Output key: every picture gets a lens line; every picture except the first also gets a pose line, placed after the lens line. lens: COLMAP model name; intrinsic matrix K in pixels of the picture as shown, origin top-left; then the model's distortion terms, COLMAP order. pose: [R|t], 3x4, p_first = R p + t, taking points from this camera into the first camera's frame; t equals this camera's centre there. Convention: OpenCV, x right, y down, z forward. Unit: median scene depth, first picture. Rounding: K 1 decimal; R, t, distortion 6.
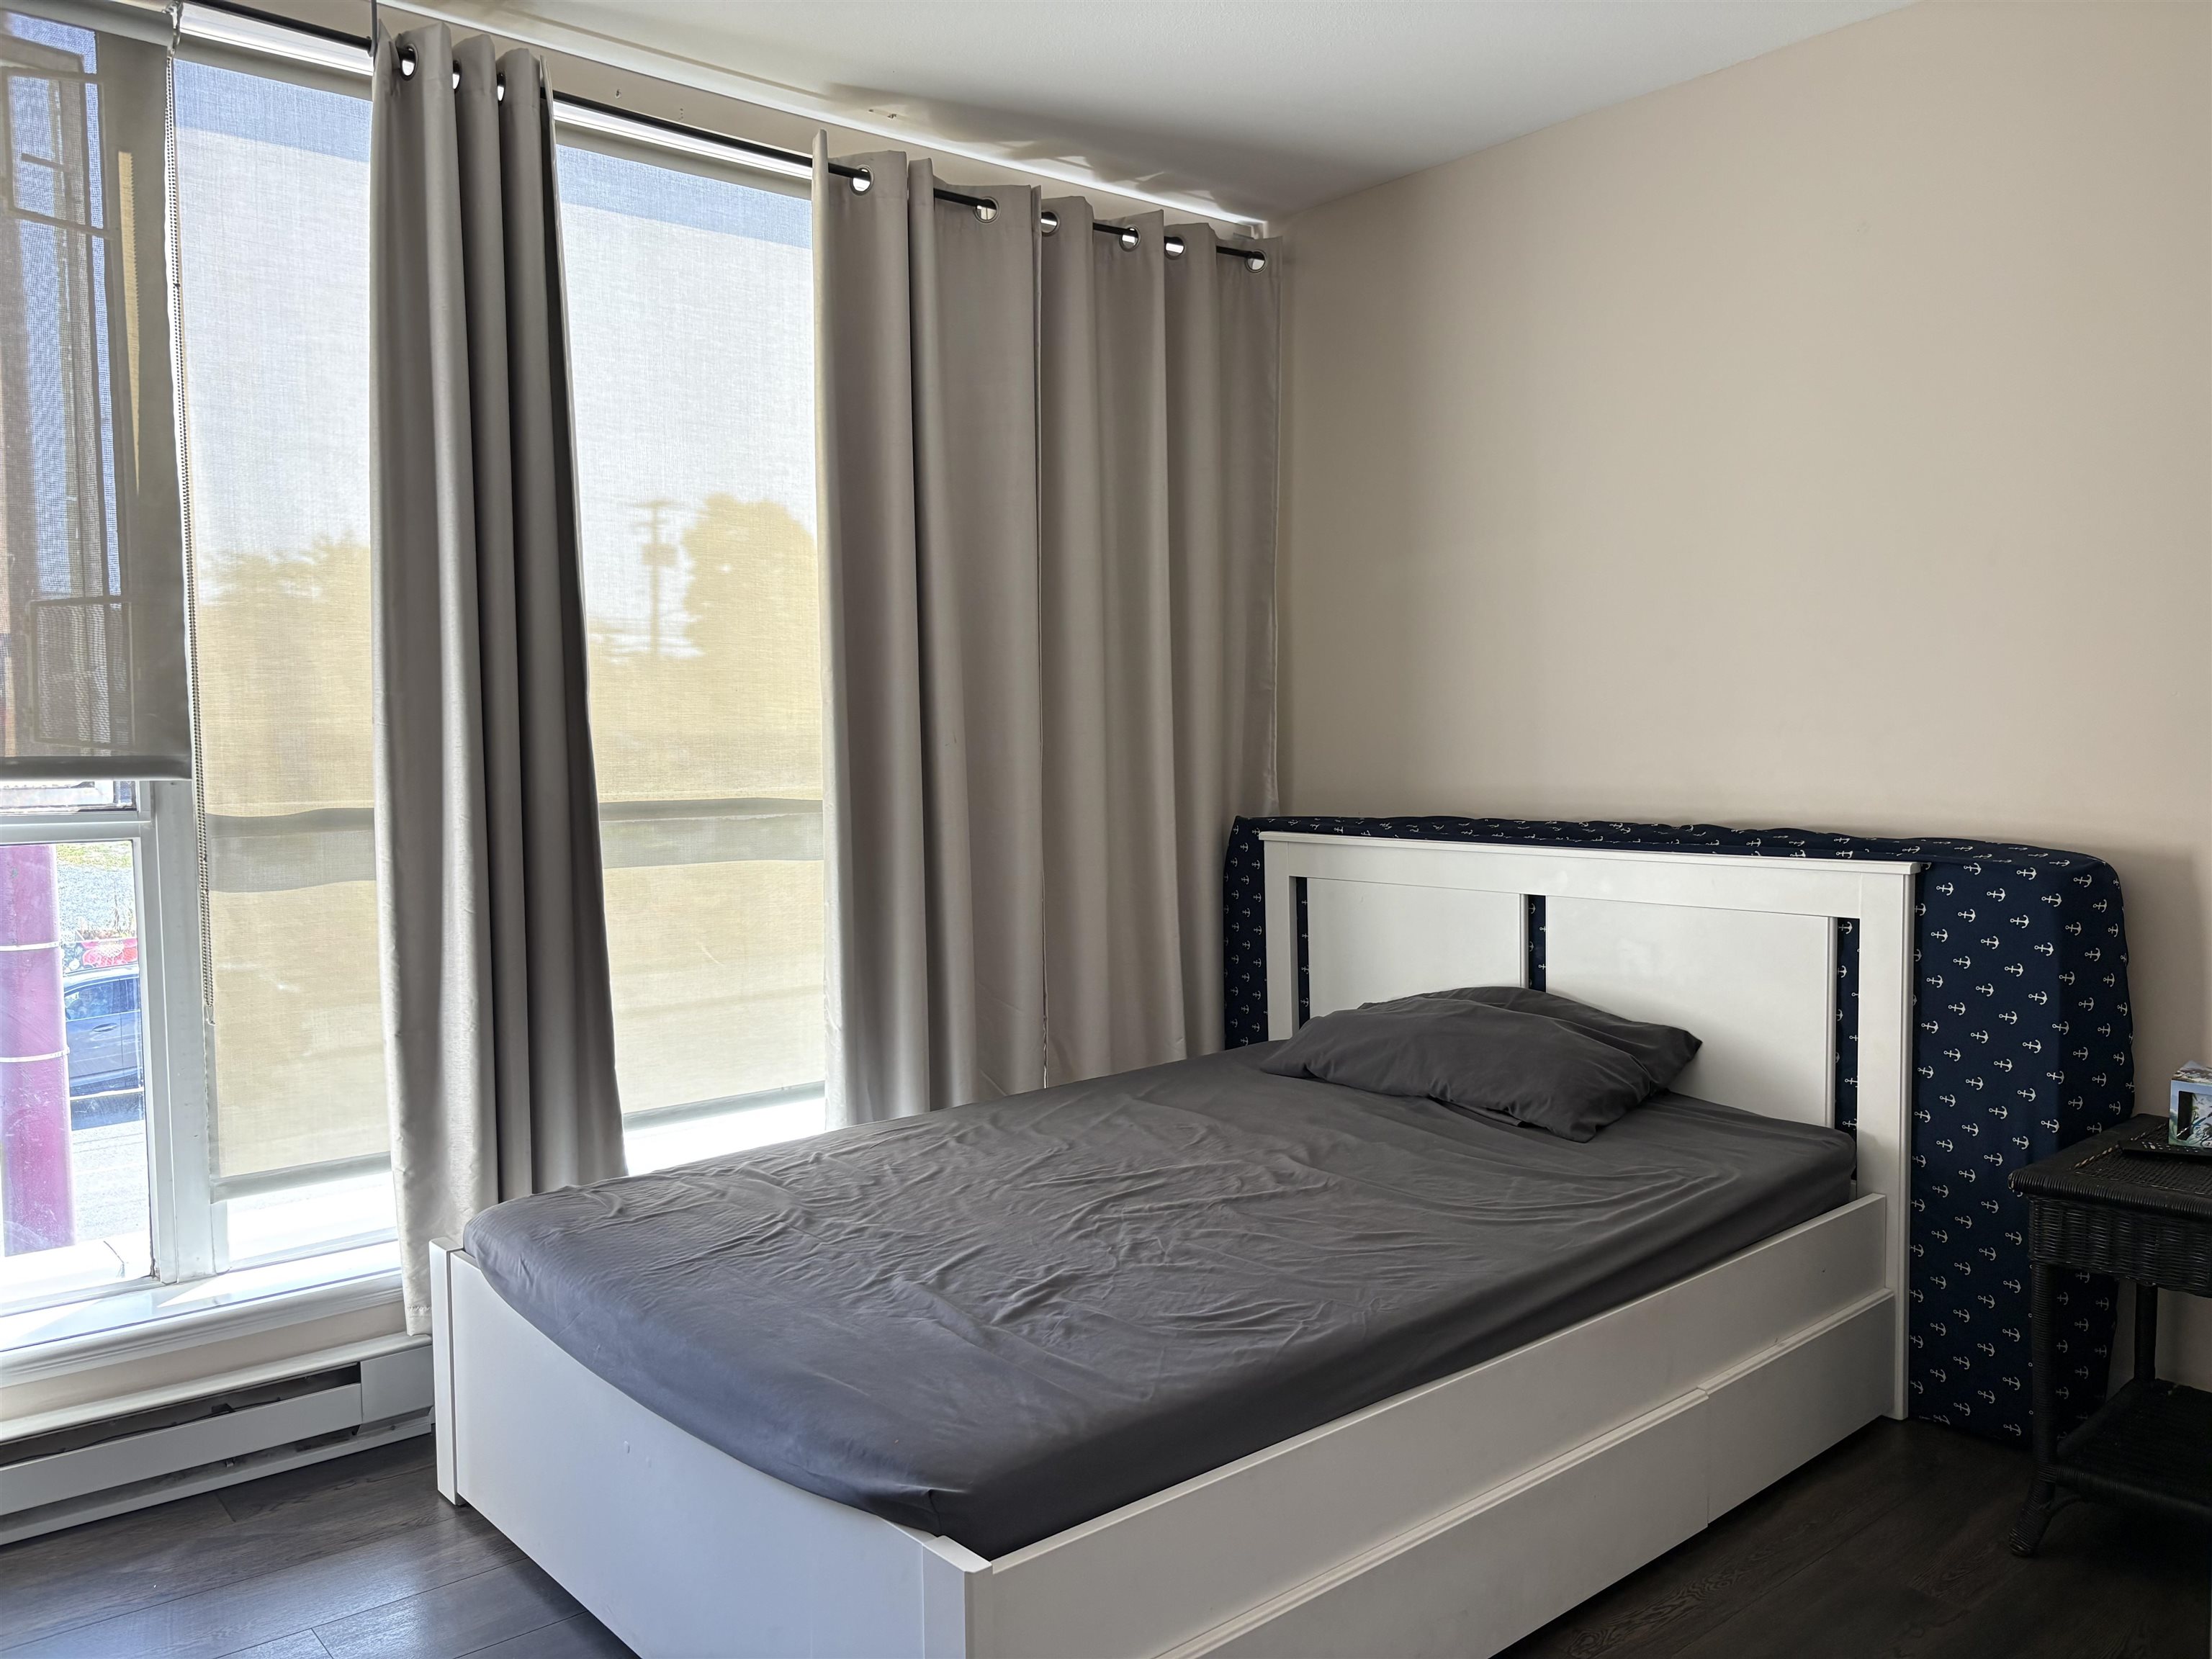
lens RADIAL K [[1662.3, 0, 1106.0], [0, 1662.3, 829.5], [0, 0, 1]] dist [0.040767, -0.038270]
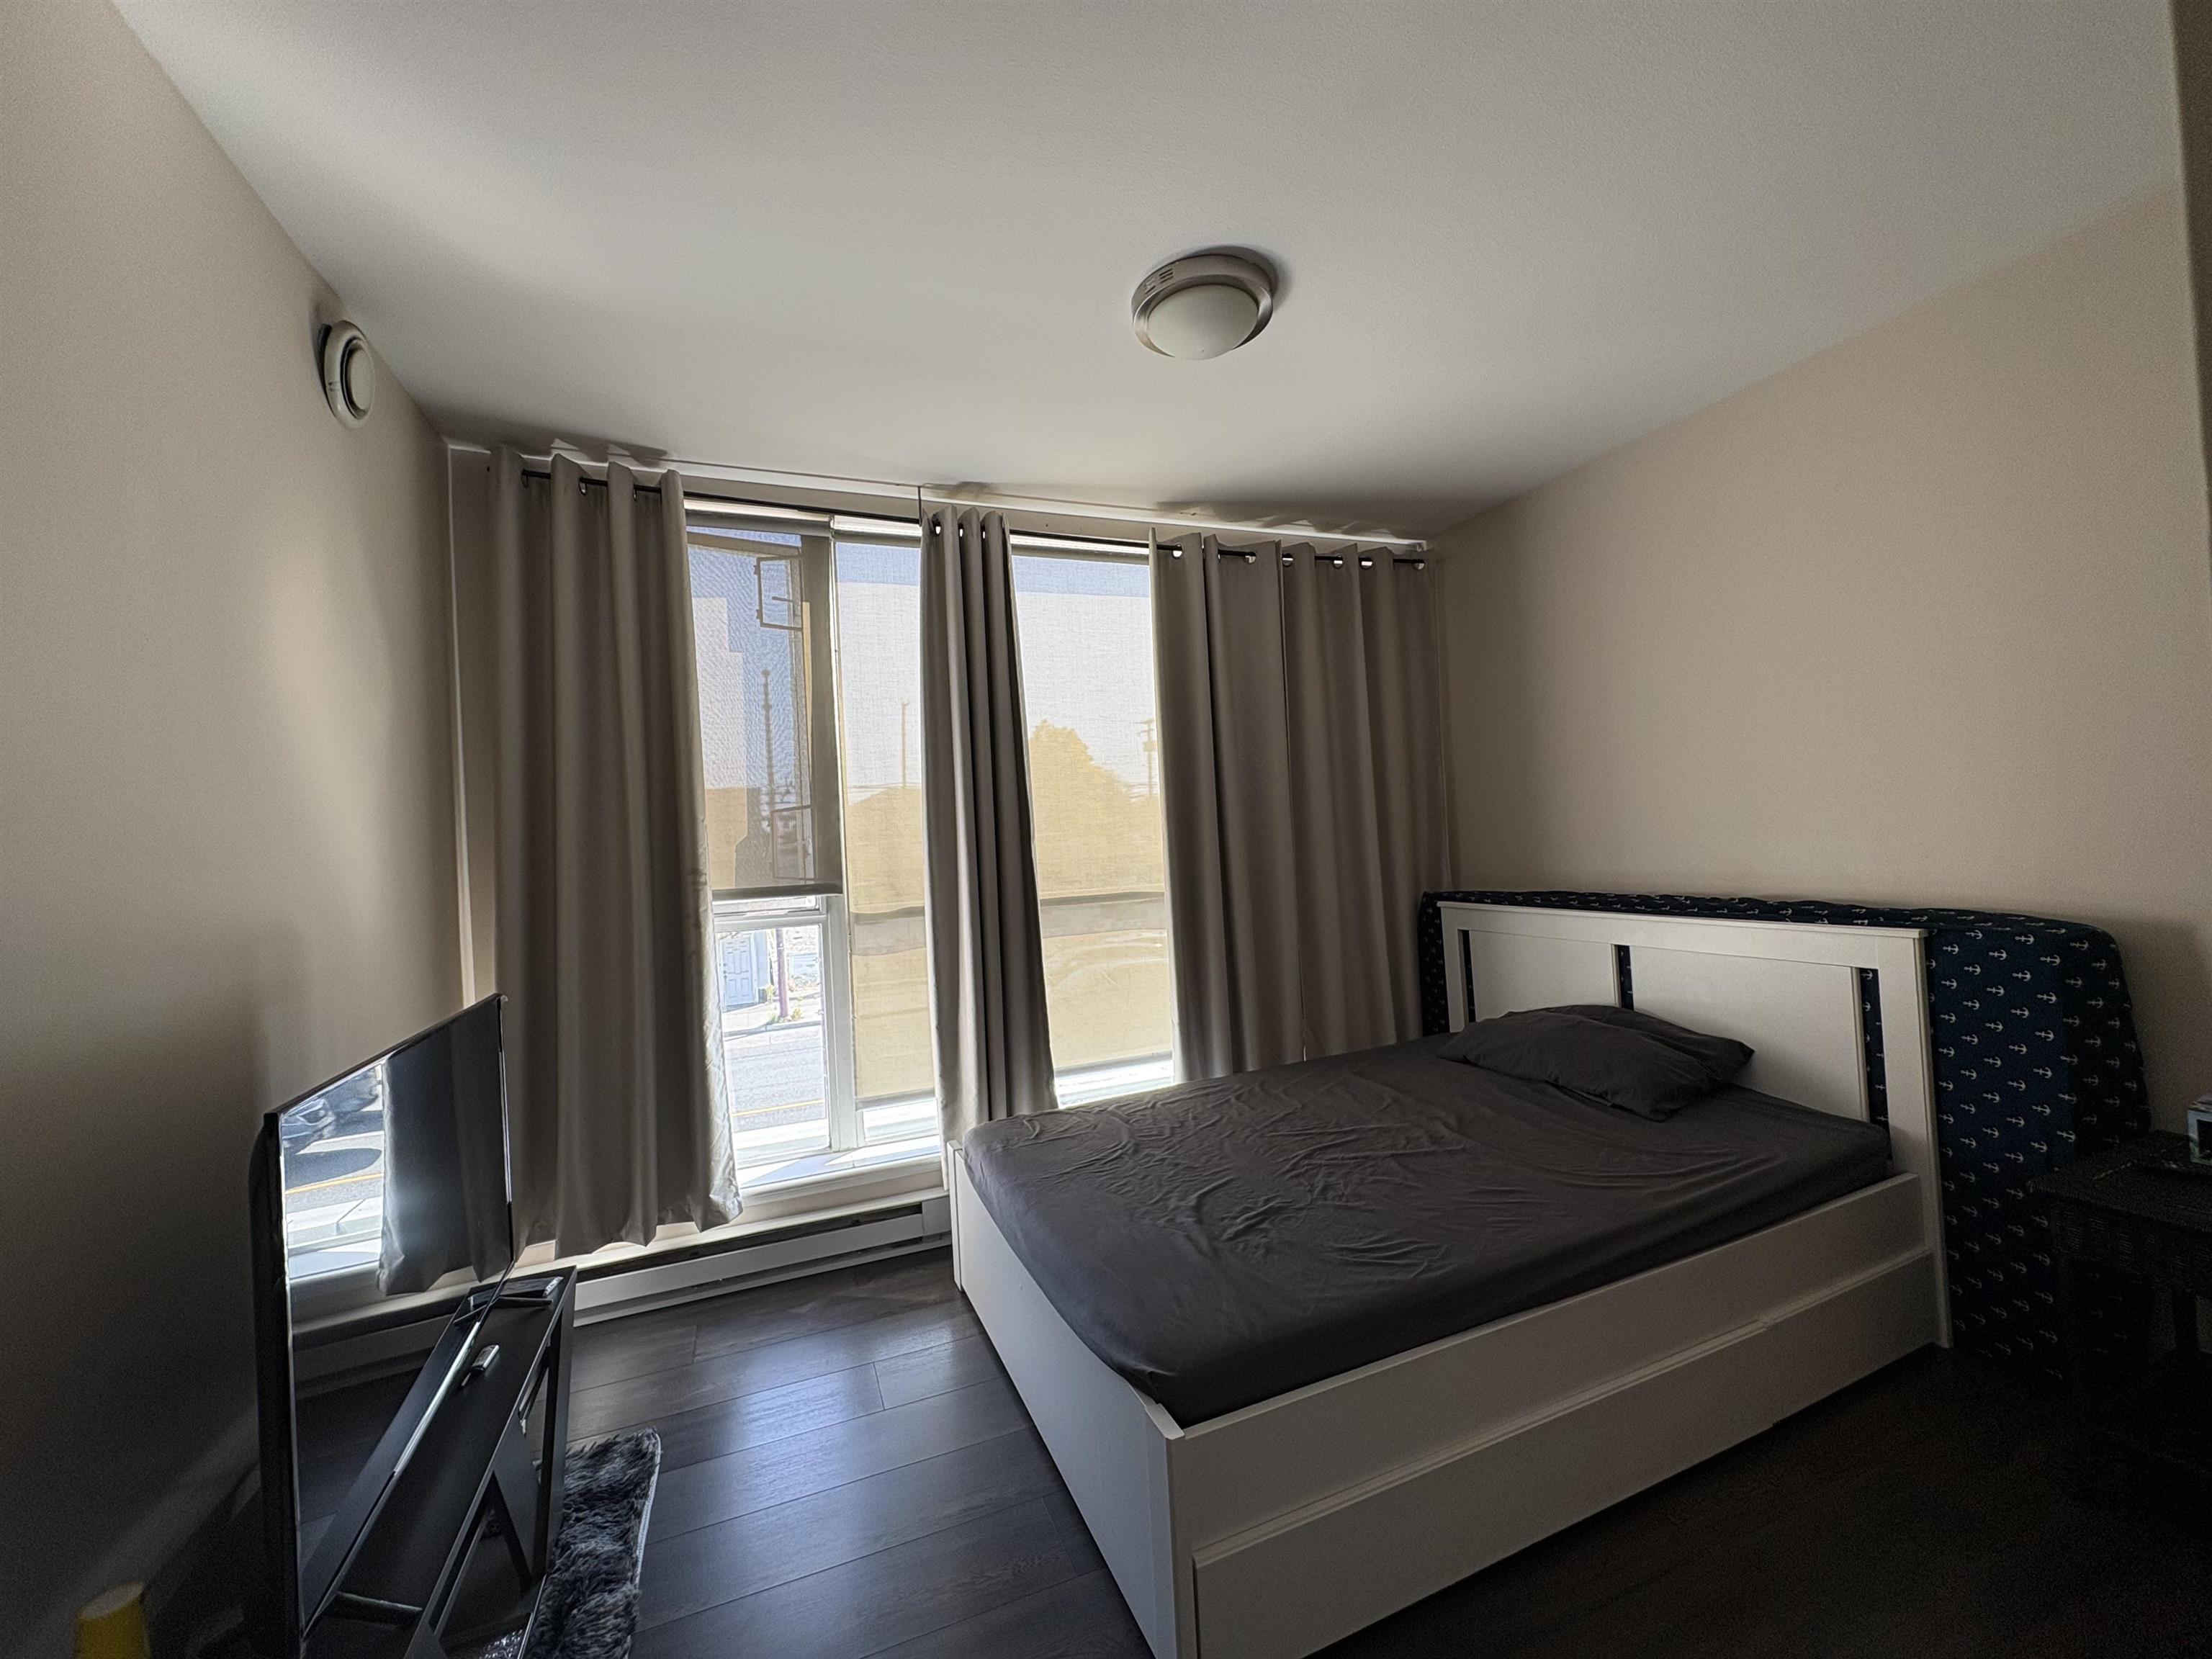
lens RADIAL K [[871.1, 0, 1110.5], [0, 871.1, 823.0], [0, 0, 1]] dist [0.003107, -0.000241]
pose [[0.950562, -0.045392, -0.307198, 0.075219], [0.024150, 0.997069, -0.072602, -0.030360], [0.309593, 0.061593, 0.948872, 0.111351]]
